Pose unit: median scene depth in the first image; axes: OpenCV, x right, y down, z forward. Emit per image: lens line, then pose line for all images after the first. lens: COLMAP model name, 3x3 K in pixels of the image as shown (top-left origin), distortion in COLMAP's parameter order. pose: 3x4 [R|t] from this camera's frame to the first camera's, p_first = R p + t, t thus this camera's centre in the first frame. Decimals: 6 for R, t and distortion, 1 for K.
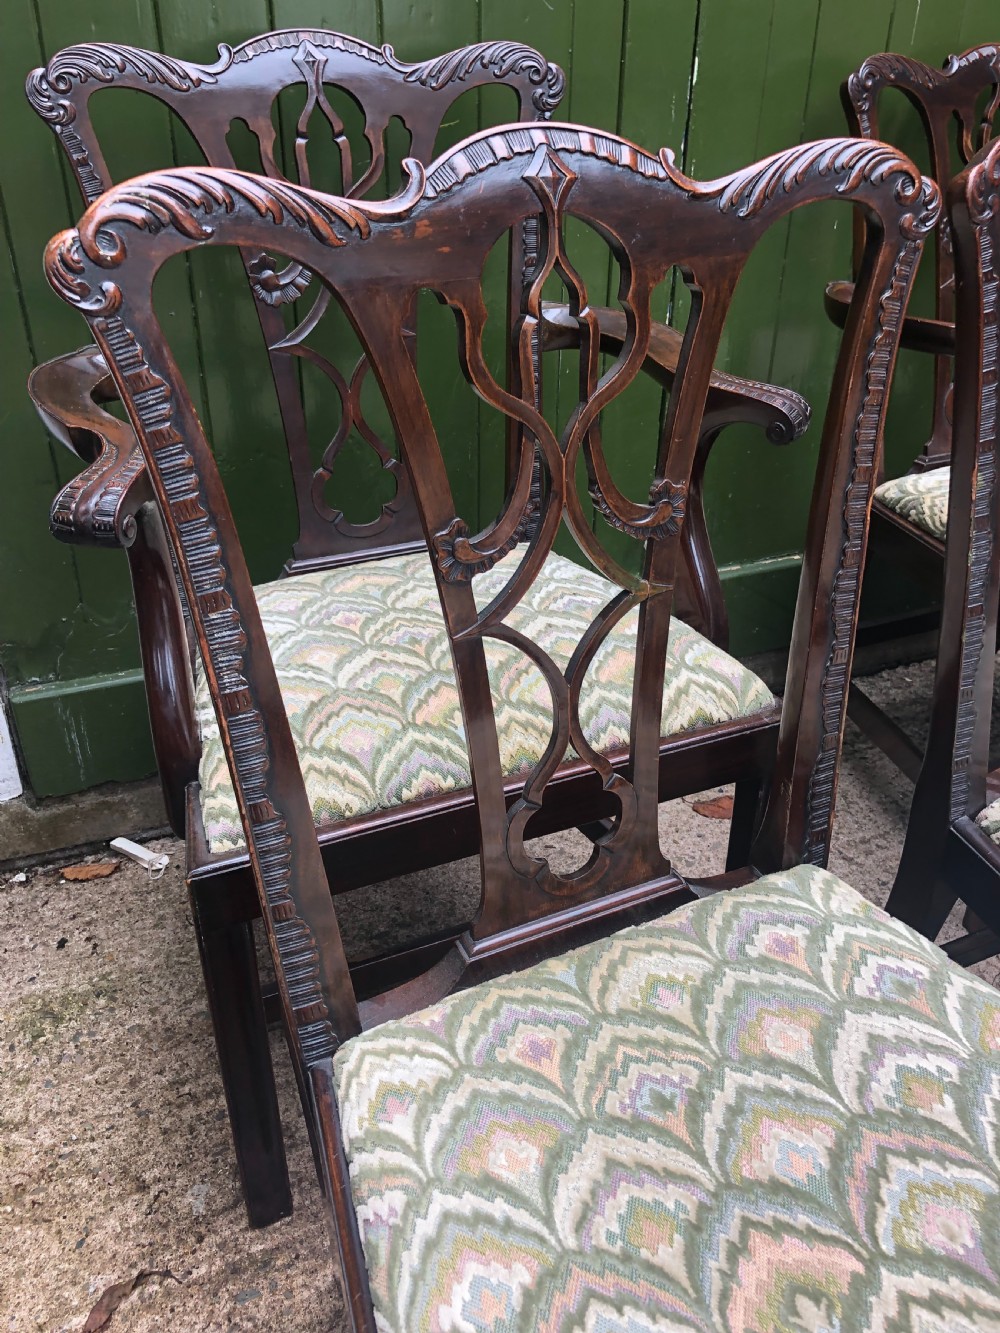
lens RADIAL K [[1016.3, 0, 468.2], [0, 1016.3, 653.5], [0, 0, 1]] dist [-0.003709, 0.005654]
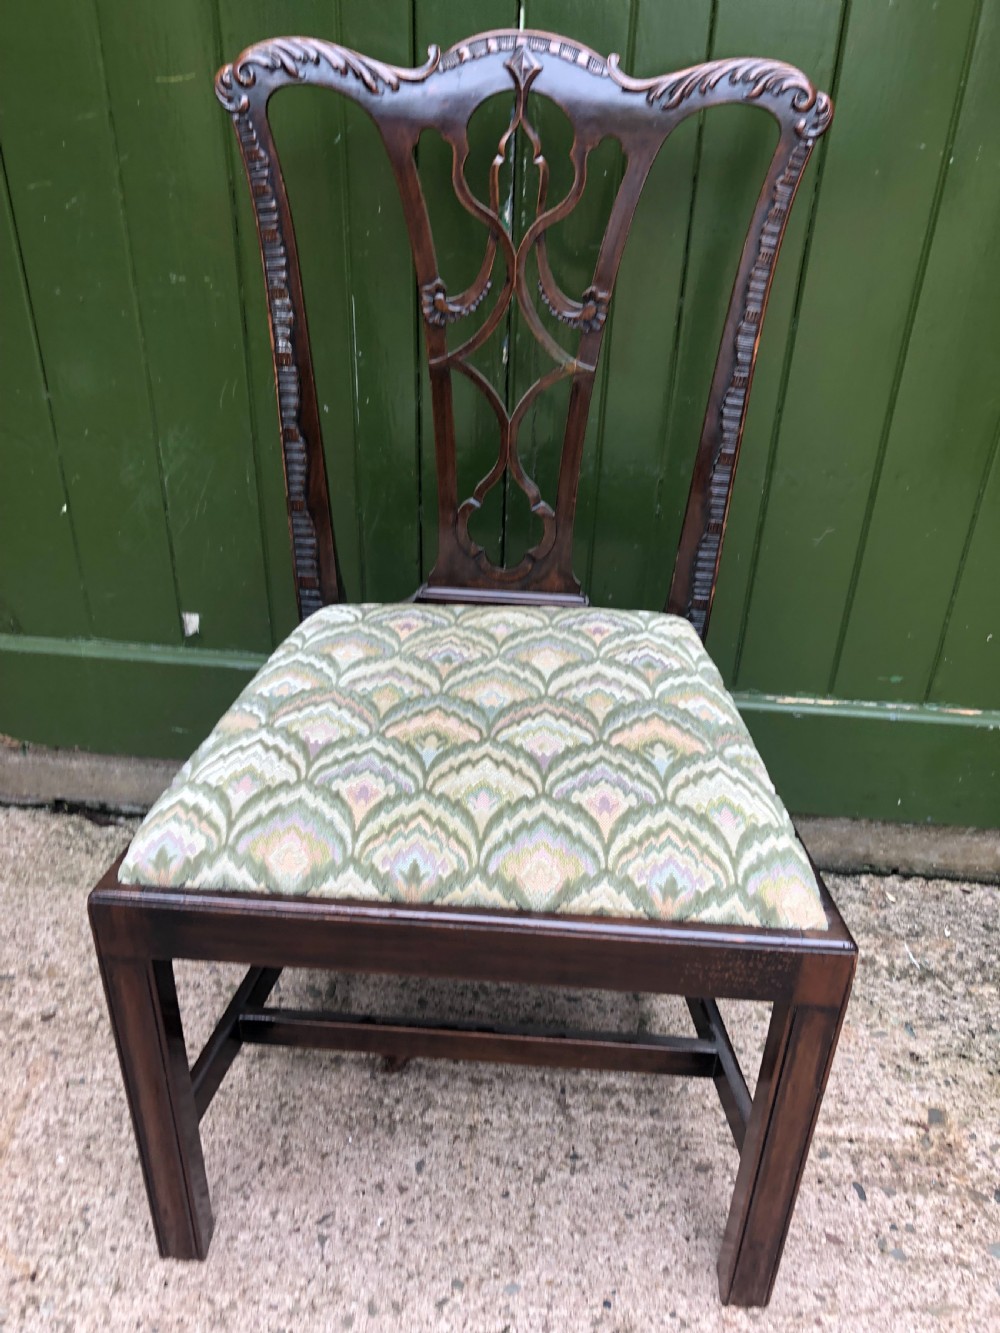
lens RADIAL K [[1016.3, 0, 531.4], [0, 1016.3, 671.6], [0, 0, 1]] dist [-0.003709, 0.005654]
pose [[0.888017, 0.271361, -0.371200, 0.949707], [-0.265834, 0.961683, 0.067076, 0.337129], [0.375179, 0.039113, 0.926127, -0.437457]]
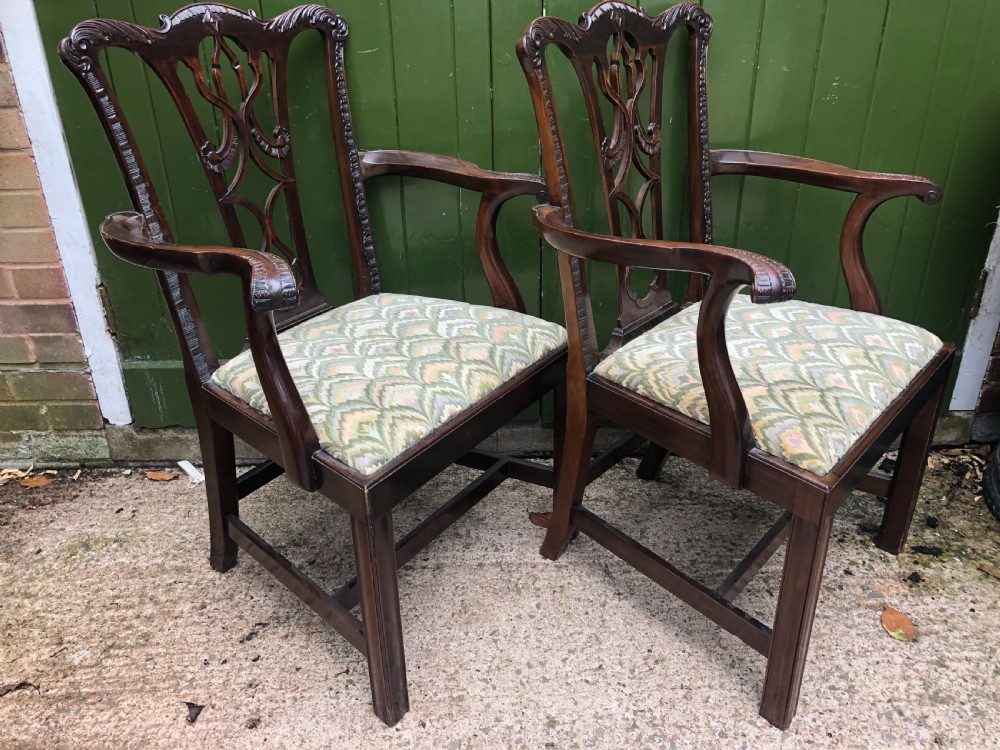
lens RADIAL K [[762.4, 0, 523.0], [0, 762.4, 378.0], [0, 0, 1]] dist [-0.003709, 0.005654]
pose [[0.928218, 0.167998, -0.331945, 1.008027], [-0.182295, 0.983169, -0.012166, 0.667125], [0.324314, 0.071805, 0.943220, -1.287478]]
